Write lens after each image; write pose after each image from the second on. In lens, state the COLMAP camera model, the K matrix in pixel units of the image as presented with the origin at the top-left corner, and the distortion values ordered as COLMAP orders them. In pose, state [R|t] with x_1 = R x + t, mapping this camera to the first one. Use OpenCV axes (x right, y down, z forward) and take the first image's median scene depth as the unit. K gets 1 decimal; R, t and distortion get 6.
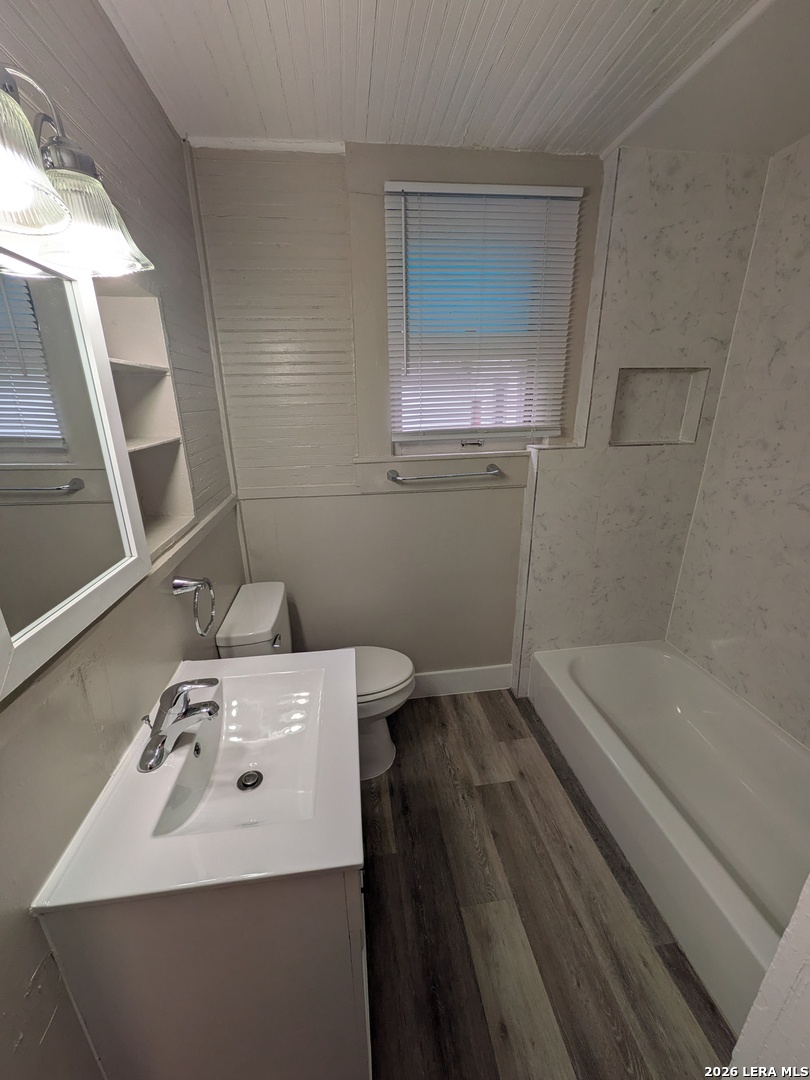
lens RADIAL K [[429.8, 0, 406.0], [0, 429.8, 543.3], [0, 0, 1]] dist [-0.000355, 0.000458]
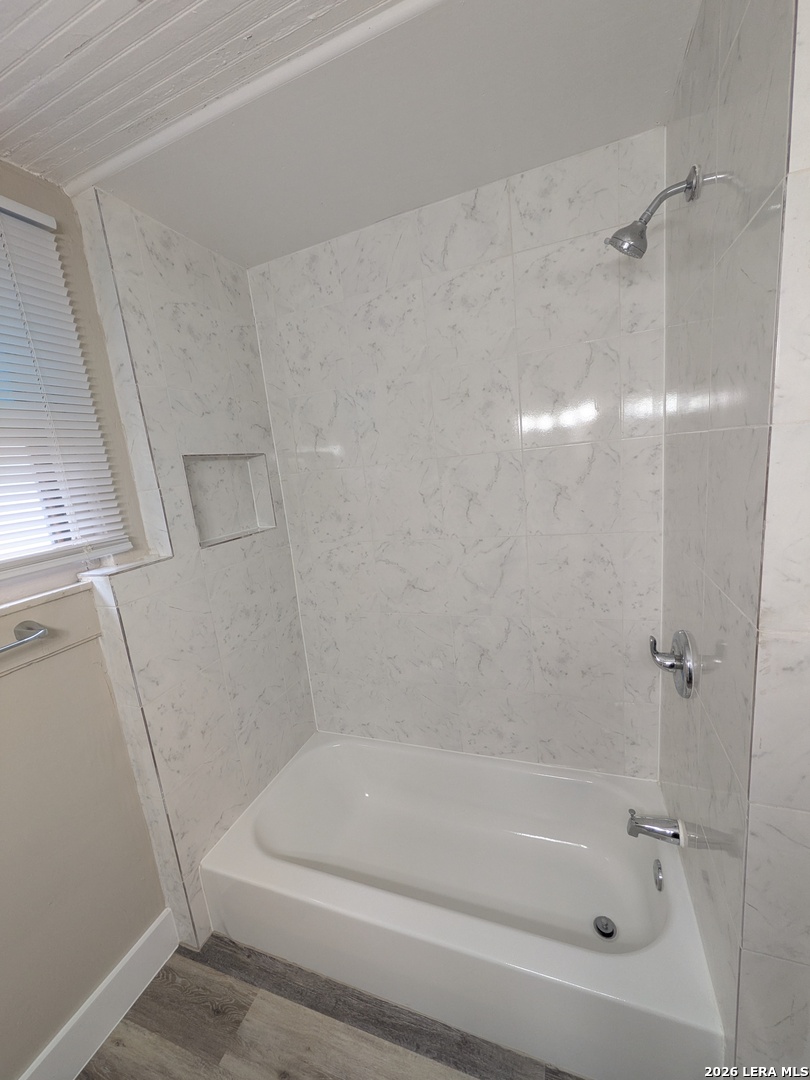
lens RADIAL K [[429.8, 0, 406.0], [0, 429.8, 543.3], [0, 0, 1]] dist [-0.000355, 0.000458]
pose [[0.477697, -0.198220, 0.855871, -0.019880], [0.379213, 0.925306, 0.002647, -0.092703], [-0.792467, 0.323293, 0.517183, 0.286390]]
